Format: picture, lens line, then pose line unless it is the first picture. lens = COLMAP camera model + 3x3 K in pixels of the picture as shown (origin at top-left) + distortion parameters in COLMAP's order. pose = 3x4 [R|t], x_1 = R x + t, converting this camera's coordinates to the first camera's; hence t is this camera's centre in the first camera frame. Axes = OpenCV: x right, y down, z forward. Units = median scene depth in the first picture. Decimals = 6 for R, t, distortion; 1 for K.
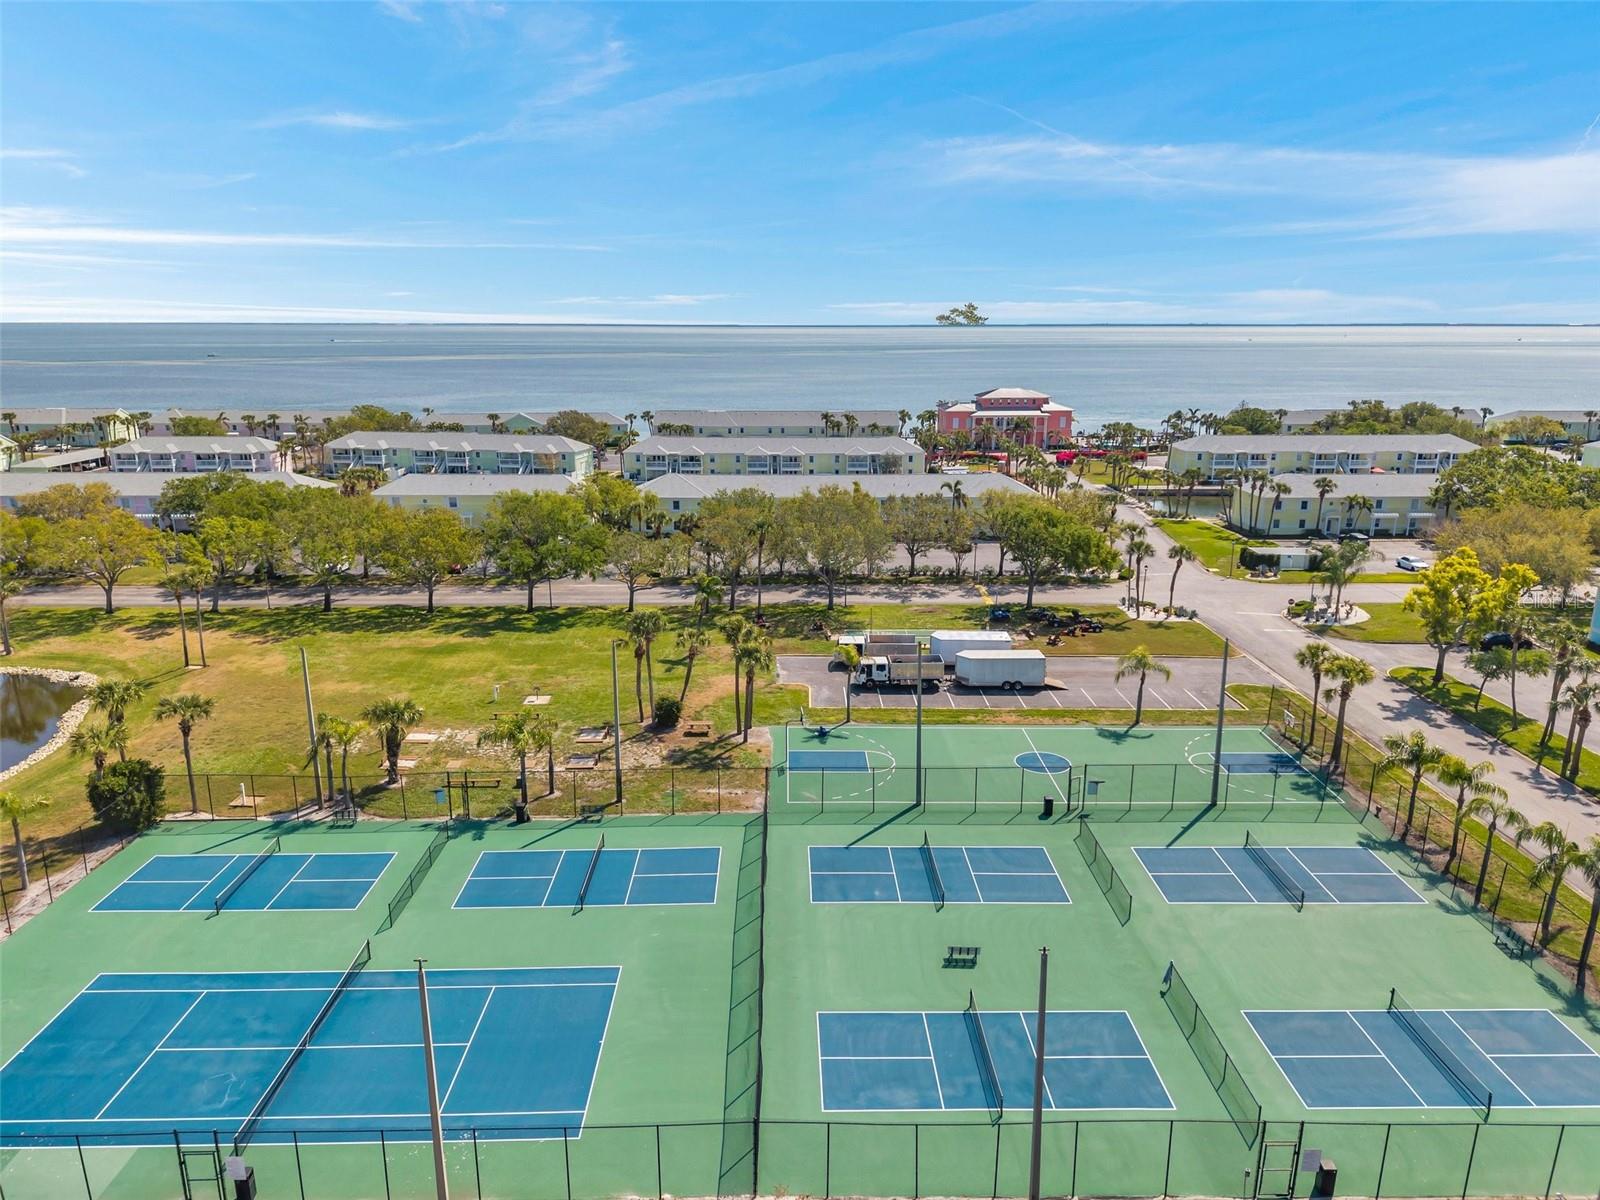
lens RADIAL K [[1082.9, 0, 799.9], [0, 1082.9, 603.6], [0, 0, 1]] dist [0.000911, -0.000082]
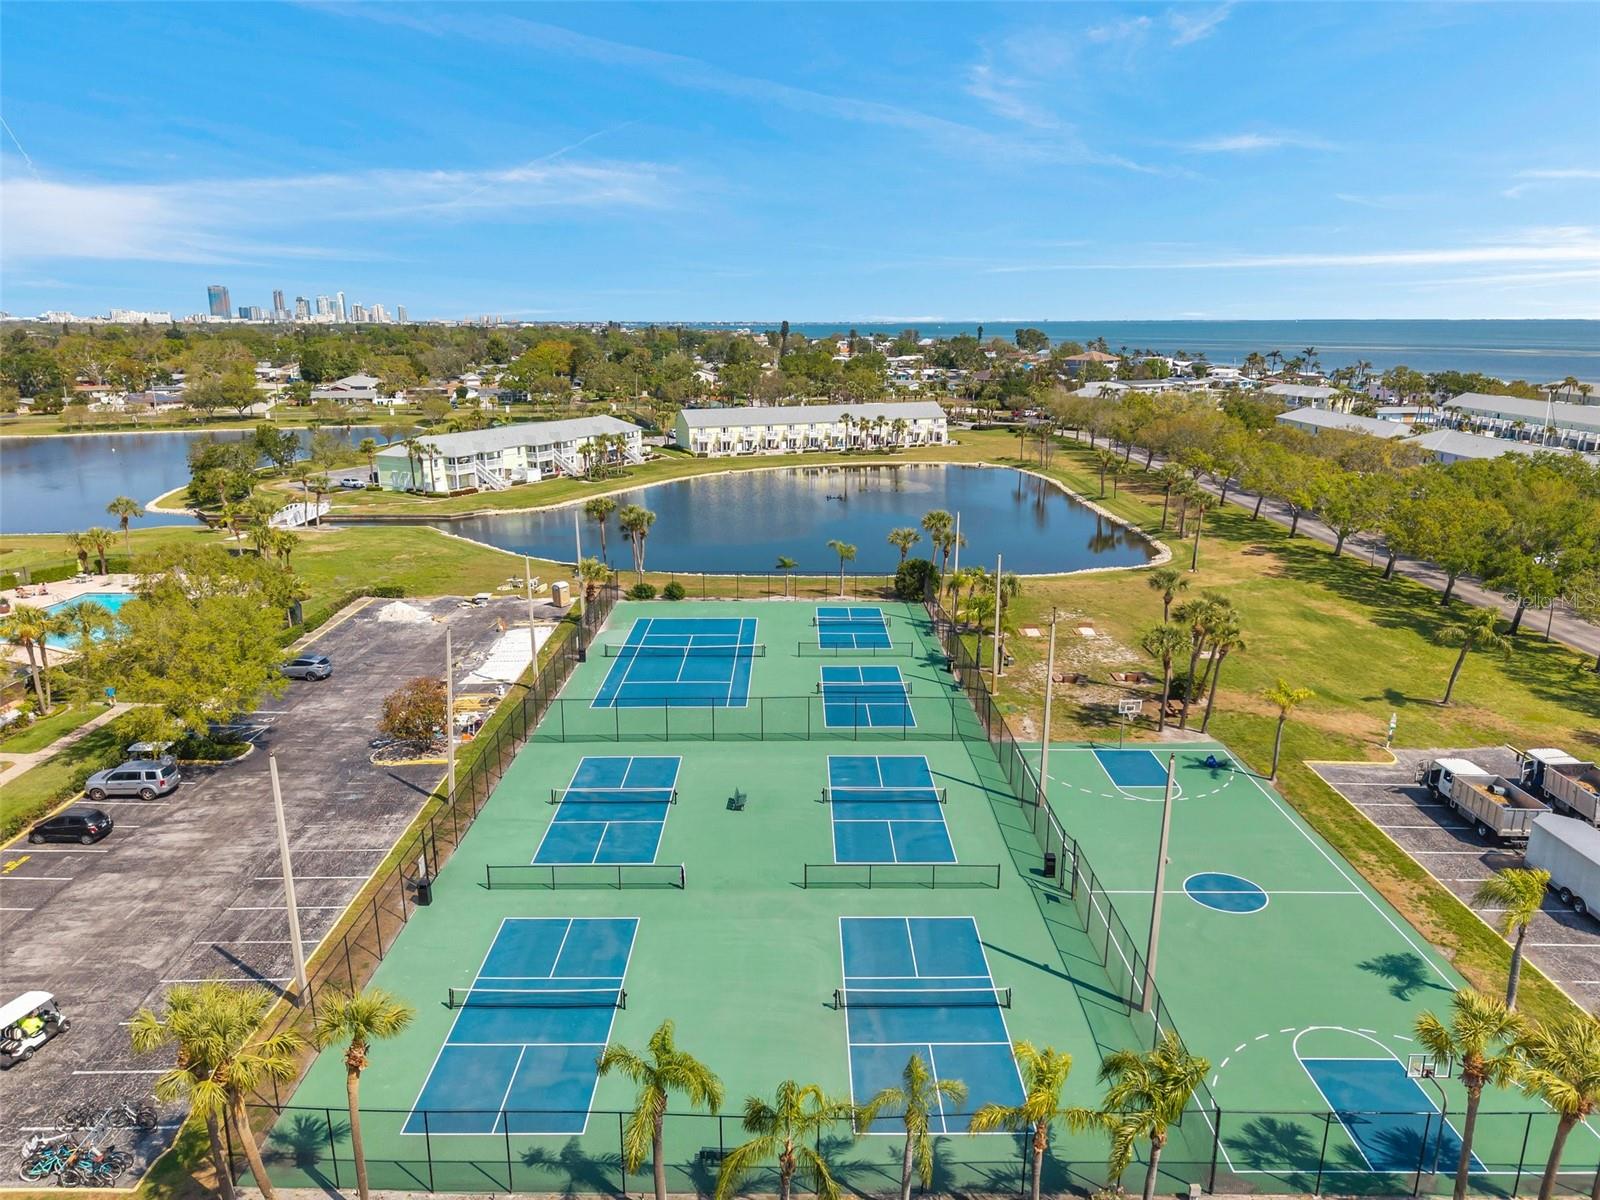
lens RADIAL K [[1082.9, 0, 796.3], [0, 1082.9, 600.1], [0, 0, 1]] dist [0.000911, -0.000082]
pose [[-0.023938, 0.251748, -0.967497, 1.006647], [-0.241222, 0.937725, 0.249969, -0.165825], [0.970175, 0.239365, 0.038280, 0.754278]]
